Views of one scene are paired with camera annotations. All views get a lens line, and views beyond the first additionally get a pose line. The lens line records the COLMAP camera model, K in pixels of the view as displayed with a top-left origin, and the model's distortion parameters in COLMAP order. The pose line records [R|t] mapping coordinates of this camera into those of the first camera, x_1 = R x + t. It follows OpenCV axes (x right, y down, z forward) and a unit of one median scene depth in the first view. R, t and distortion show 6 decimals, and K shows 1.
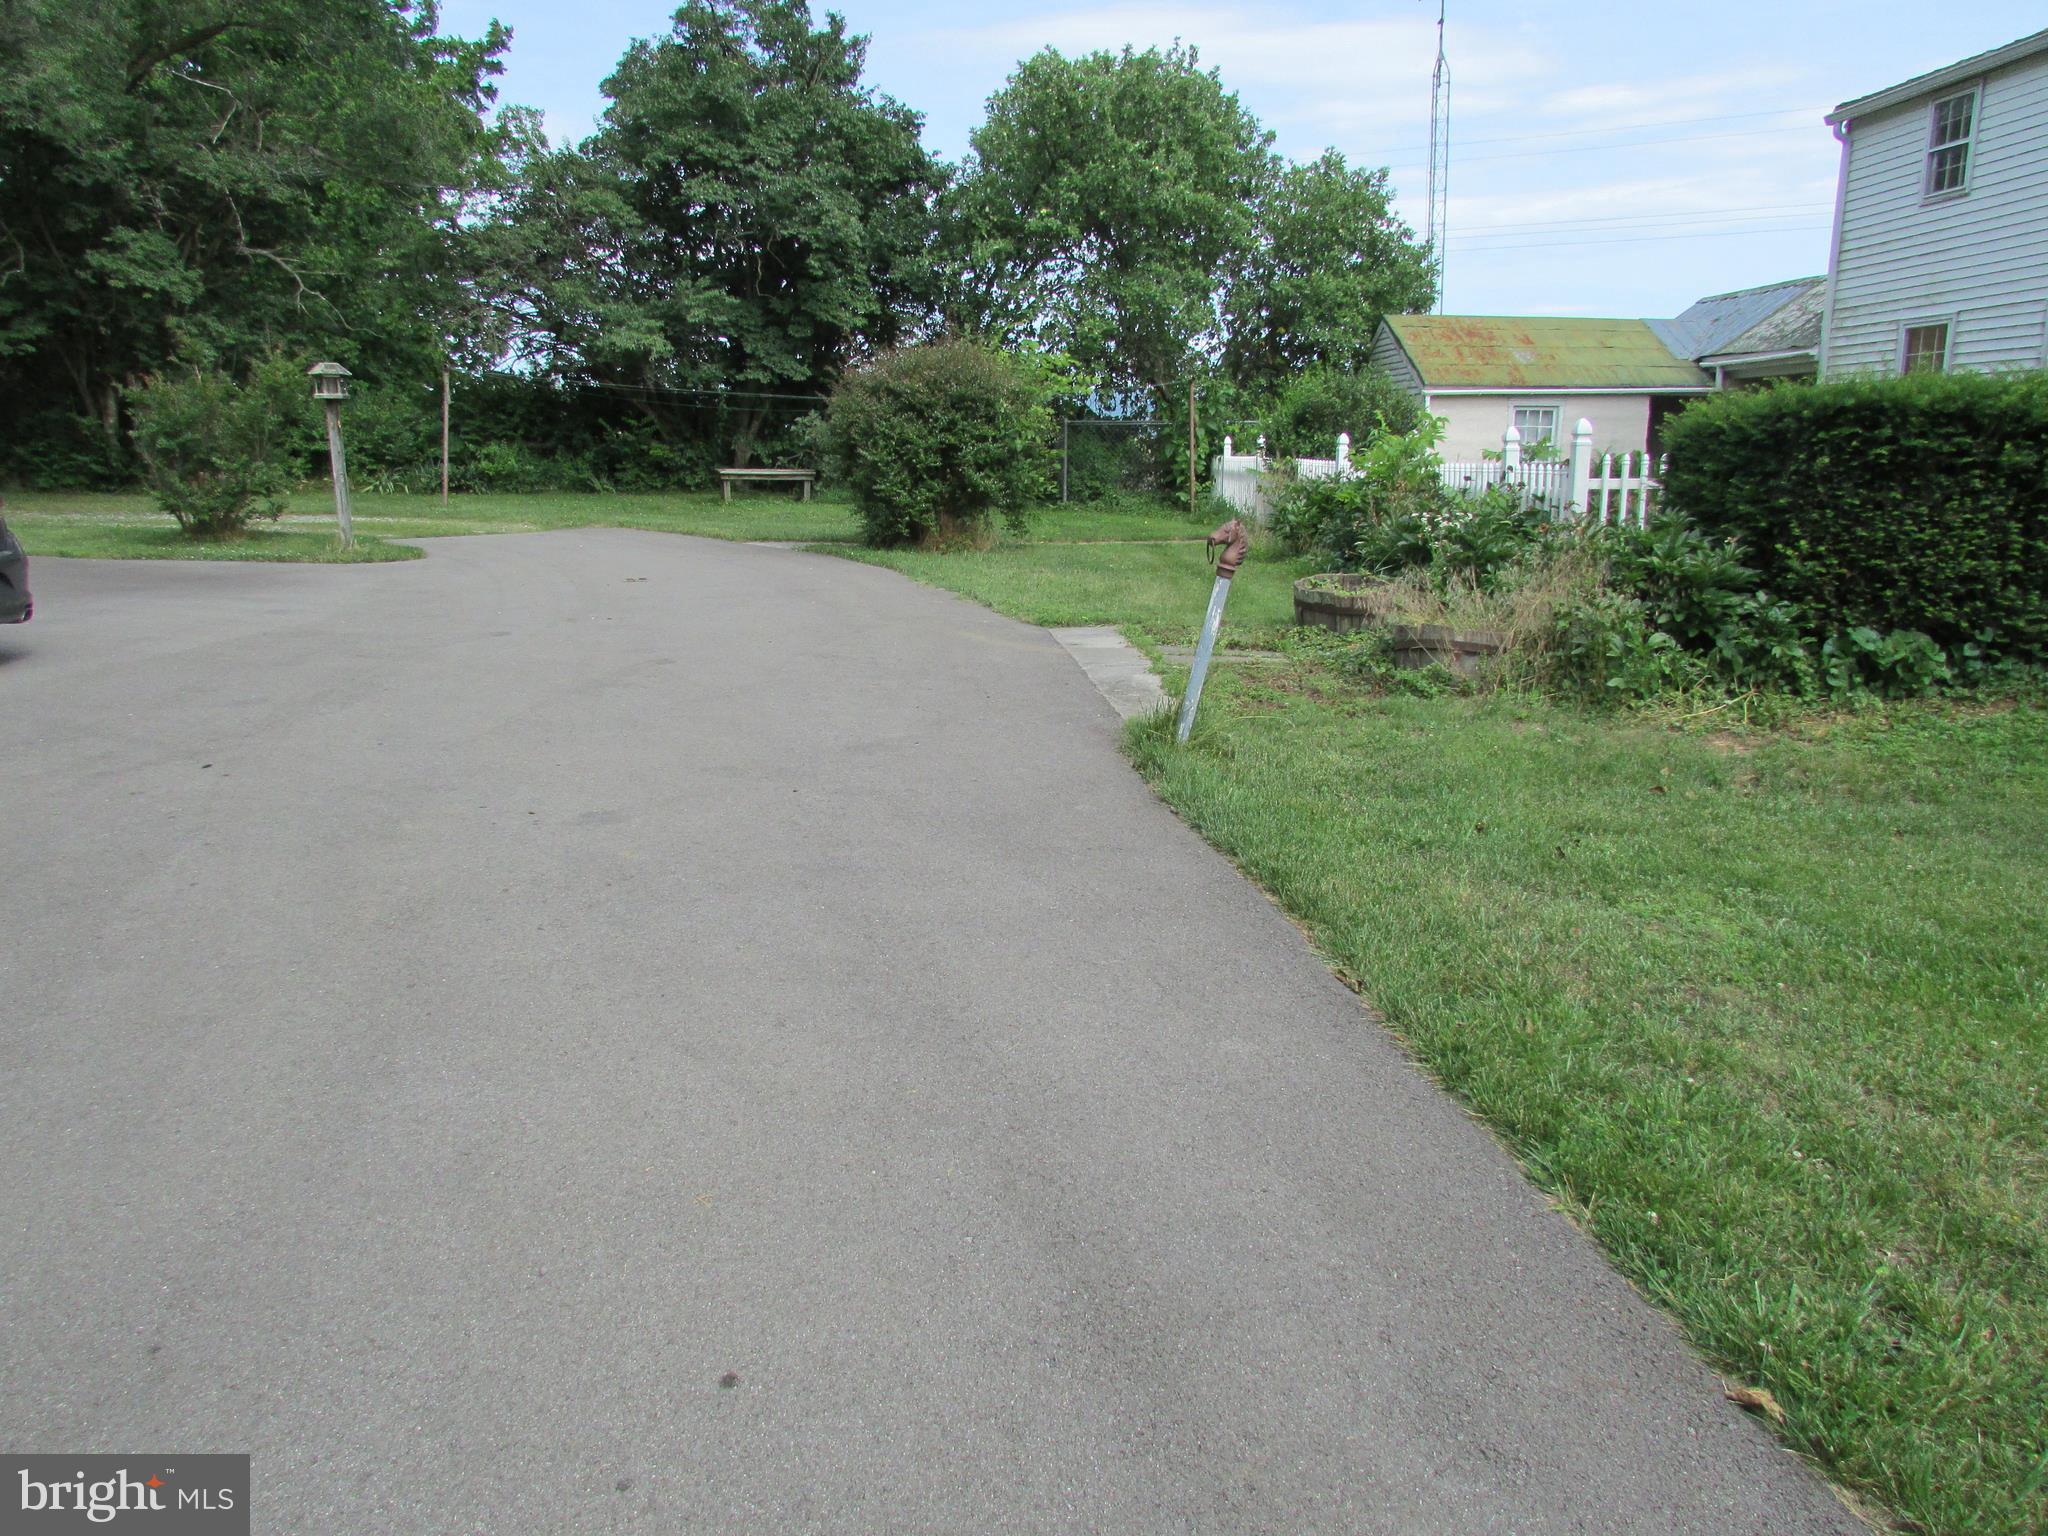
lens RADIAL K [[1467.5, 0, 1024.0], [0, 1467.5, 768.0], [0, 0, 1]] dist [-0.006525, 0.012703]
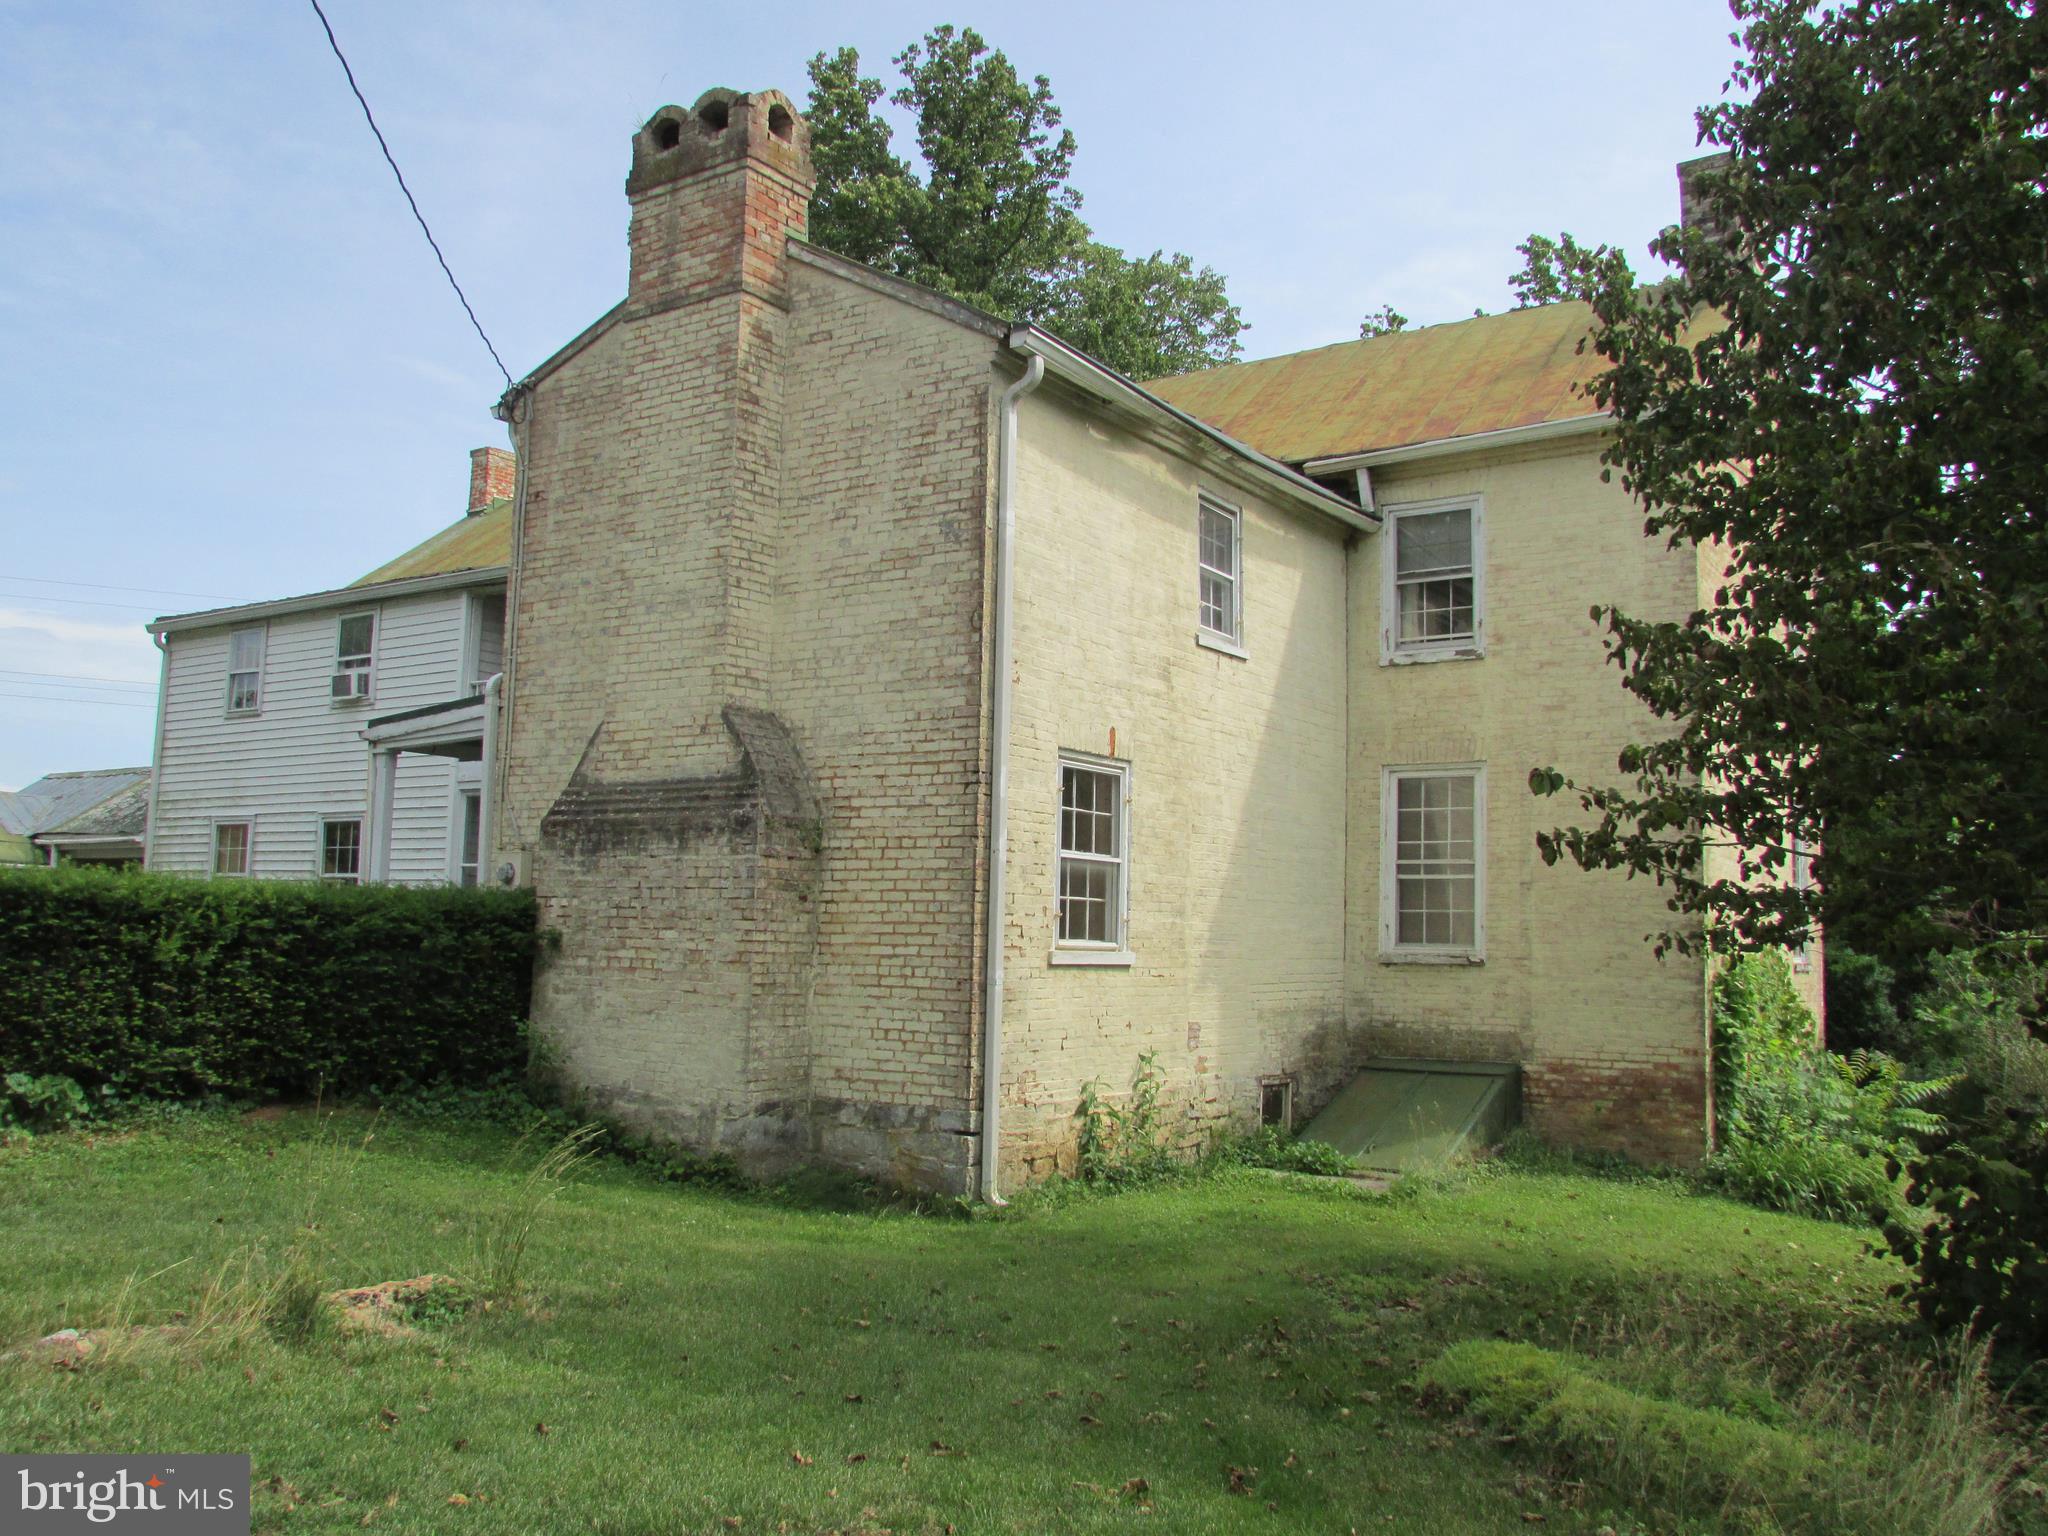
lens RADIAL K [[1725.7, 0, 1024.0], [0, 1725.7, 768.0], [0, 0, 1]] dist [-0.032713, 0.008391]
pose [[0.623712, 0.110677, 0.773779, -0.016452], [0.131889, 0.960830, -0.243742, 0.111763], [-0.770447, 0.254078, 0.584684, -0.503434]]
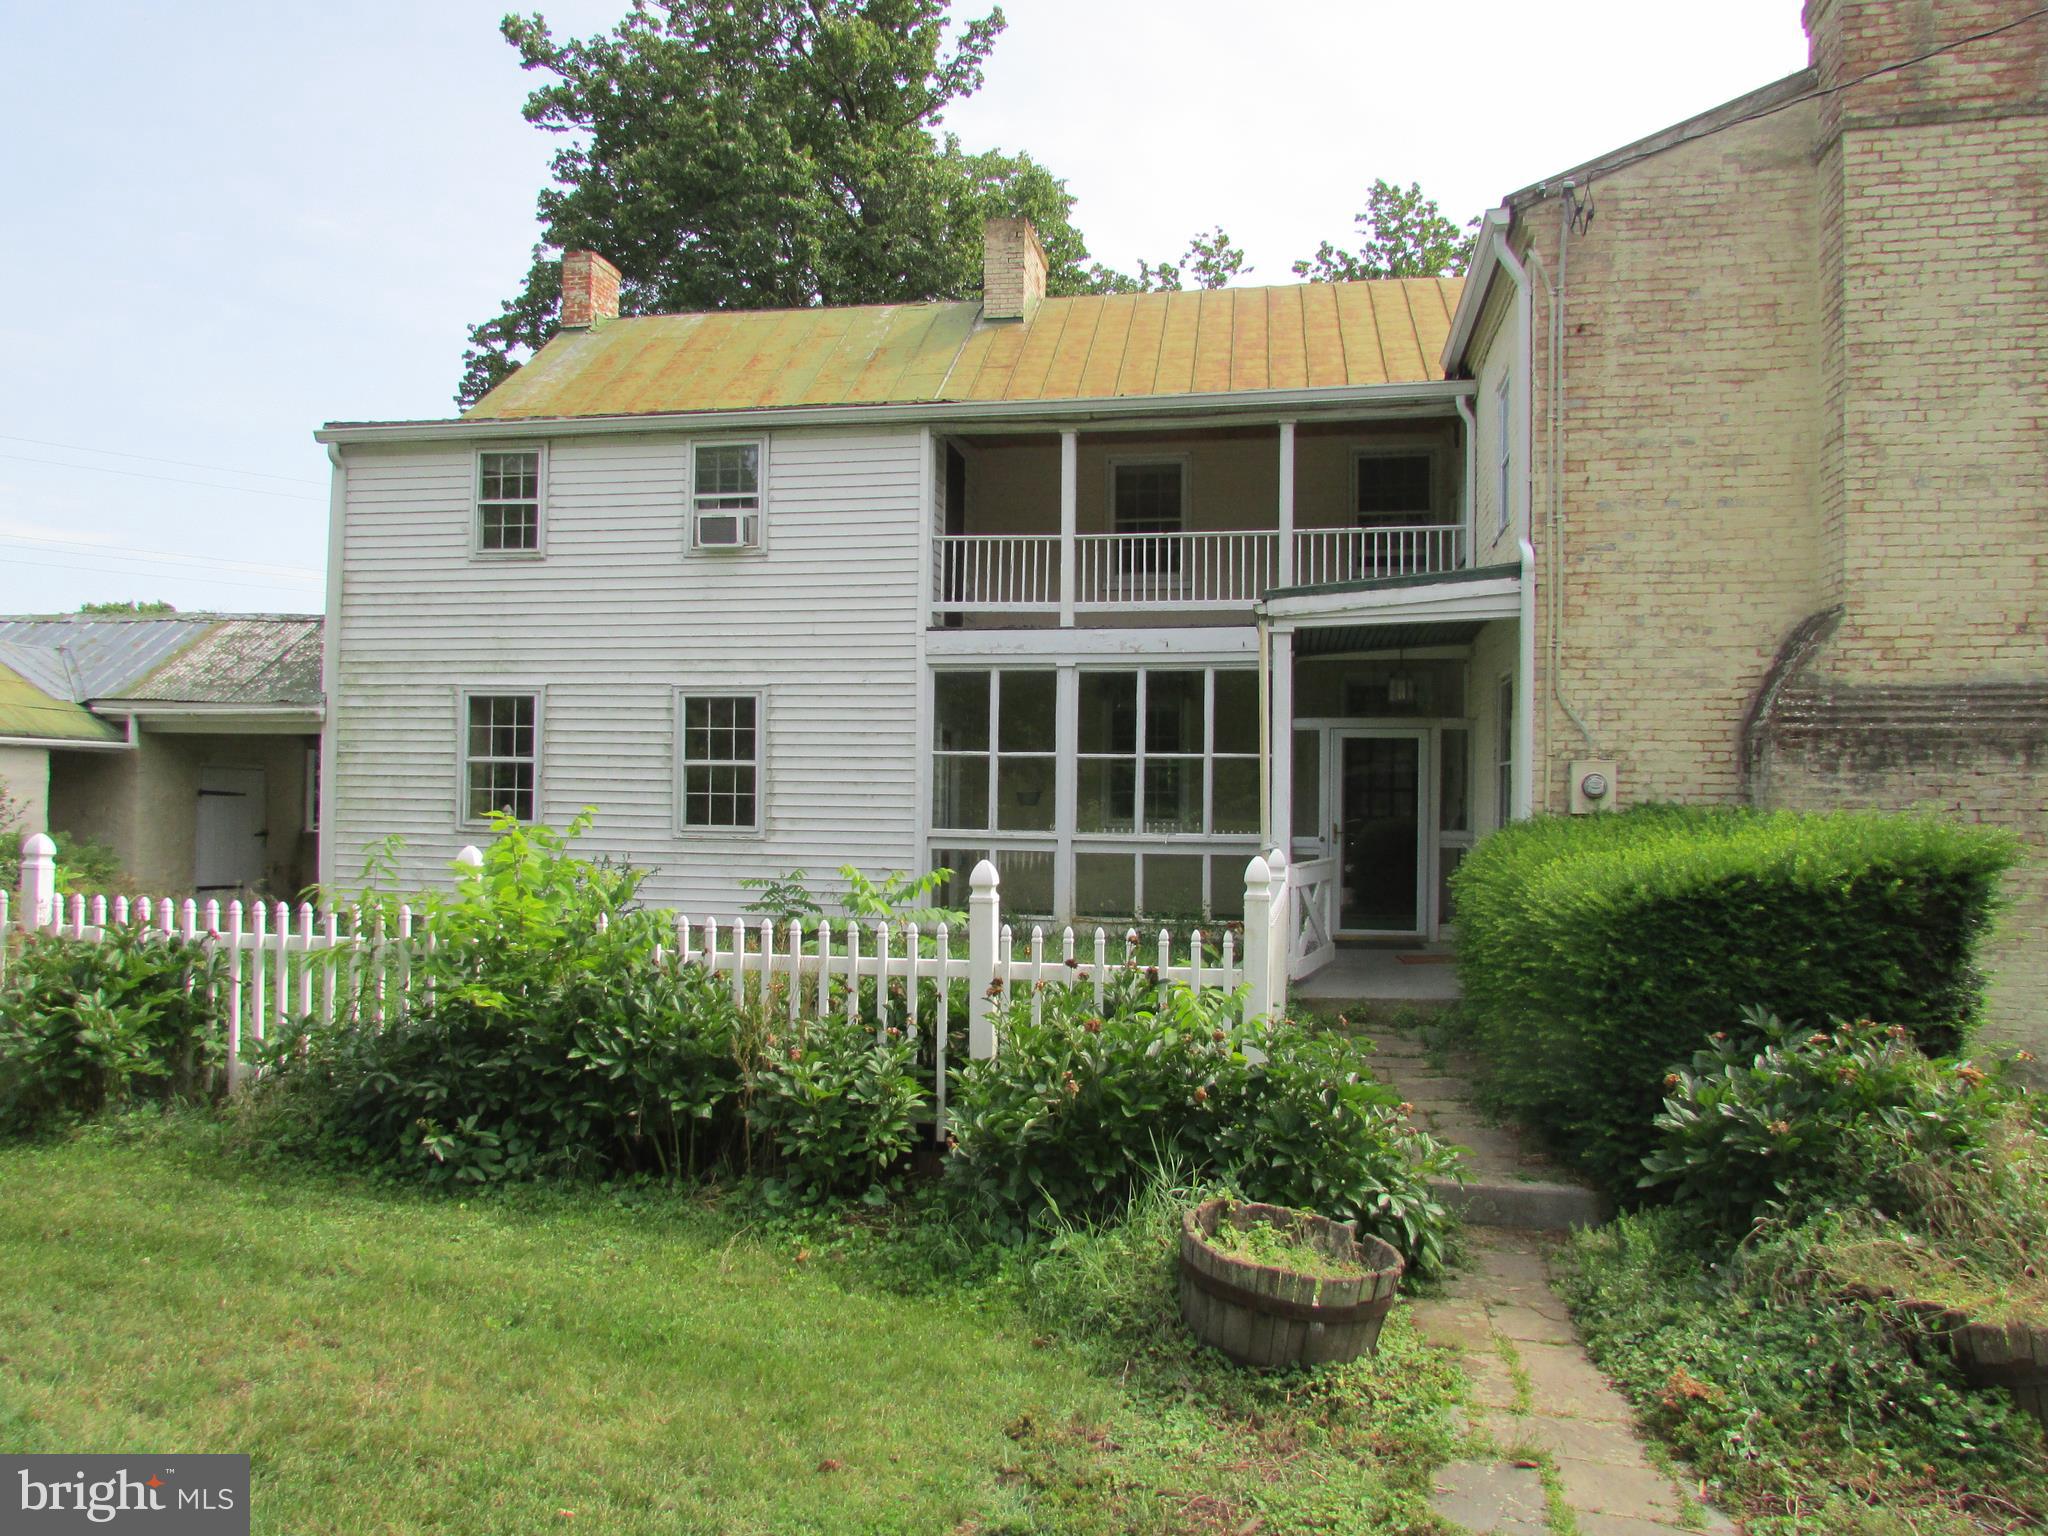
lens RADIAL K [[1467.5, 0, 1024.0], [0, 1467.5, 768.0], [0, 0, 1]] dist [-0.006525, 0.012703]
pose [[0.261354, 0.032678, 0.964690, -0.339367], [0.189019, 0.978344, -0.084350, -0.312507], [-0.946555, 0.204390, 0.249517, 1.220579]]
